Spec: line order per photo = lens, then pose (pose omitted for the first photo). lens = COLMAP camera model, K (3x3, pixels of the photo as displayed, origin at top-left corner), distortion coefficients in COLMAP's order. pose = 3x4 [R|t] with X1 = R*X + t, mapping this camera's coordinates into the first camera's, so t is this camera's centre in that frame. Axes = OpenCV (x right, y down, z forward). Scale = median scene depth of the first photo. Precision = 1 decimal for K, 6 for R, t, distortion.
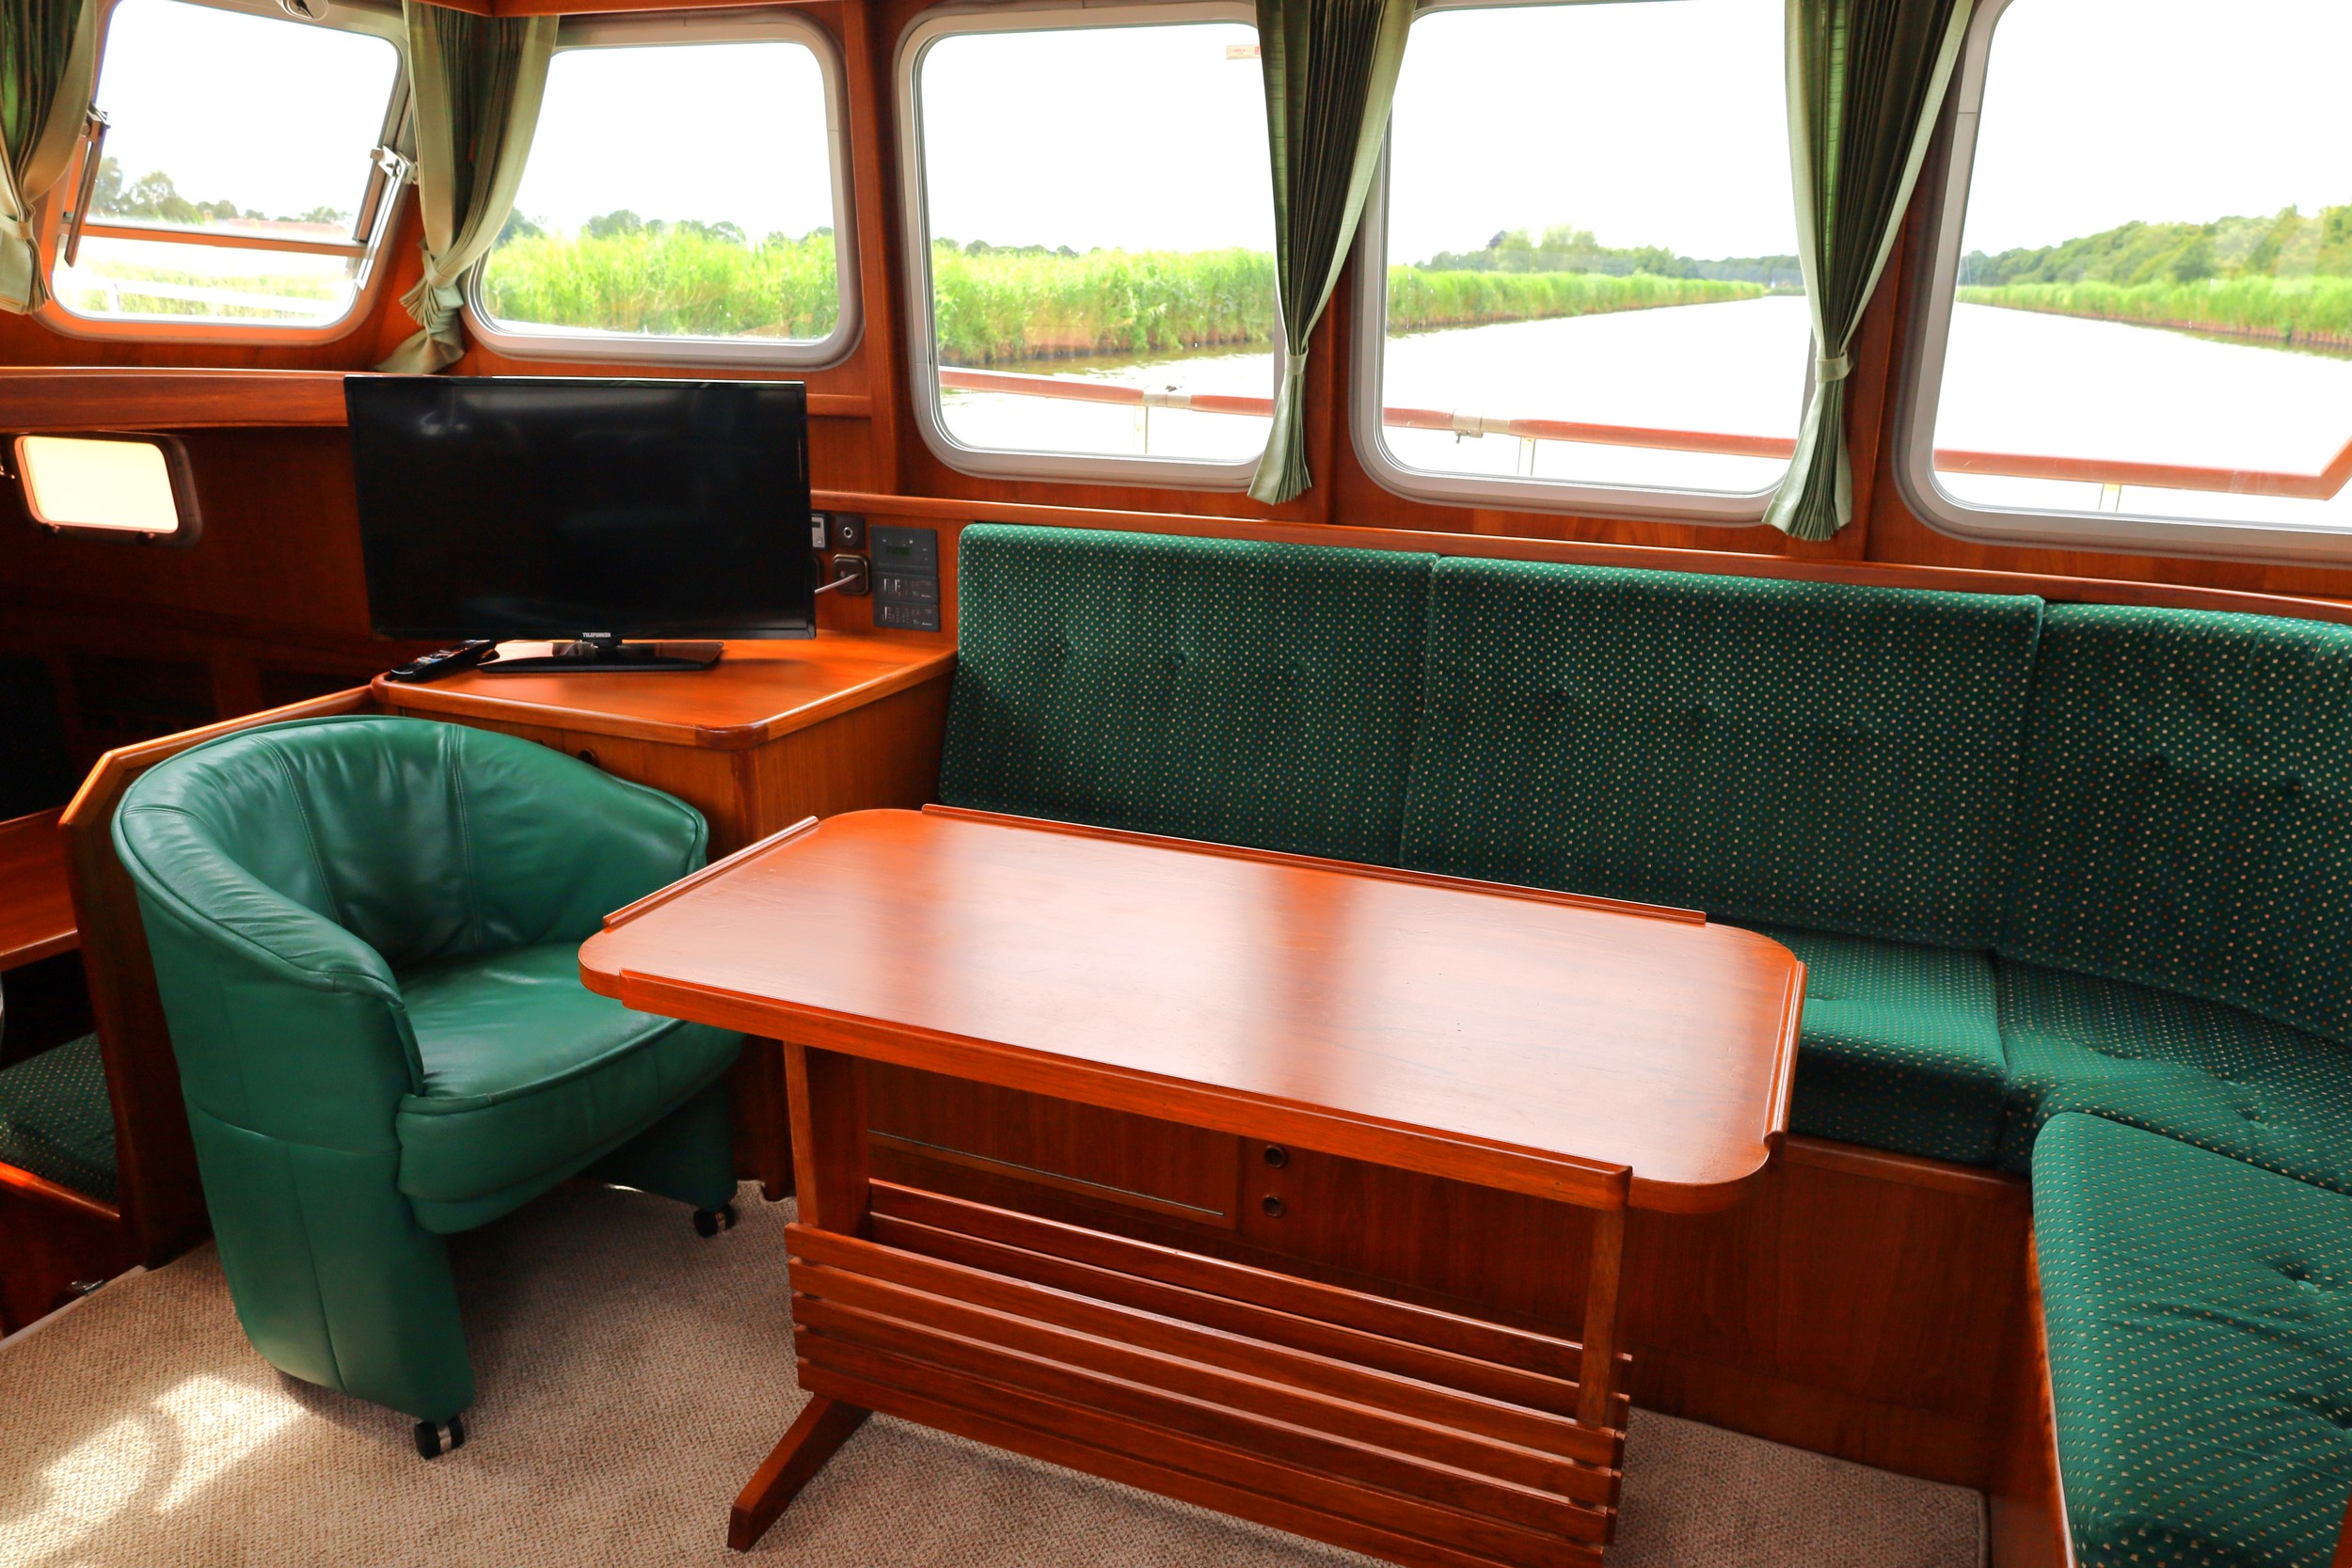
lens RADIAL K [[1678.4, 0, 1175.3], [0, 1678.4, 791.2], [0, 0, 1]] dist [-0.009929, 0.001061]
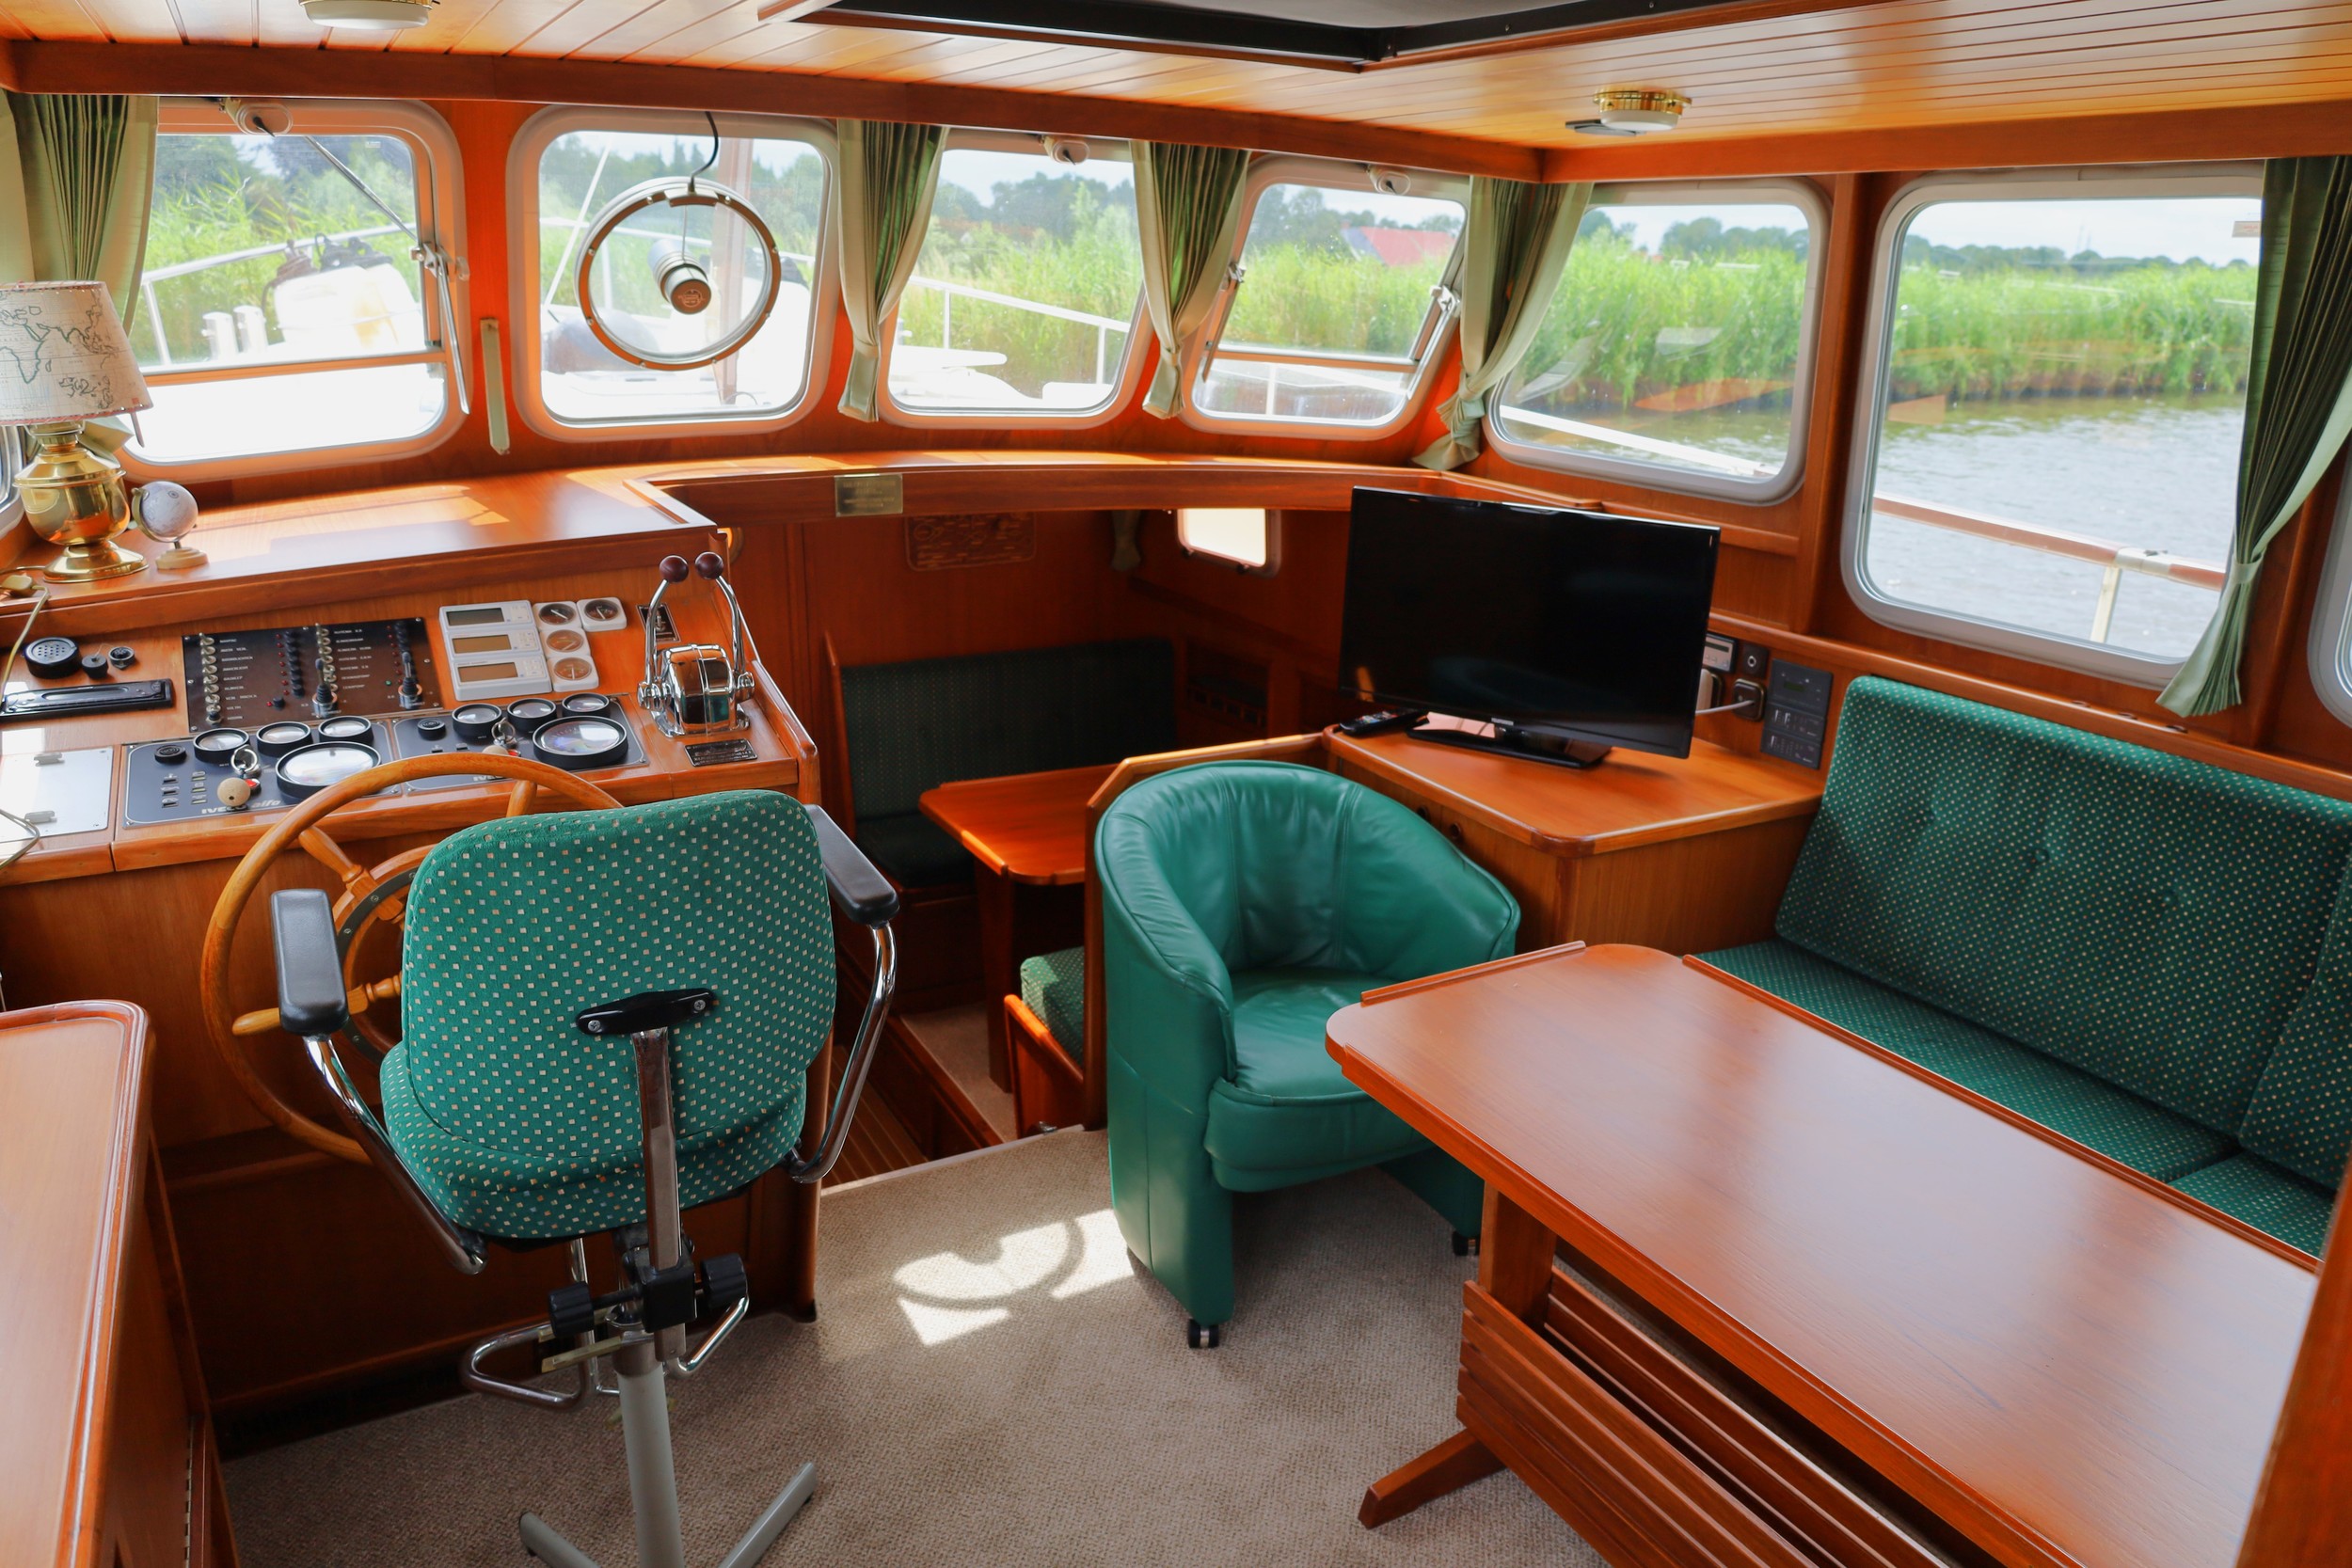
lens RADIAL K [[1599.7, 0, 1176.0], [0, 1599.7, 784.0], [0, 0, 1]] dist [-0.002373, -0.002714]
pose [[0.787103, 0.196972, -0.584527, 0.142324], [-0.193666, 0.978638, 0.068994, -0.087838], [0.585630, 0.058898, 0.808436, -0.032925]]
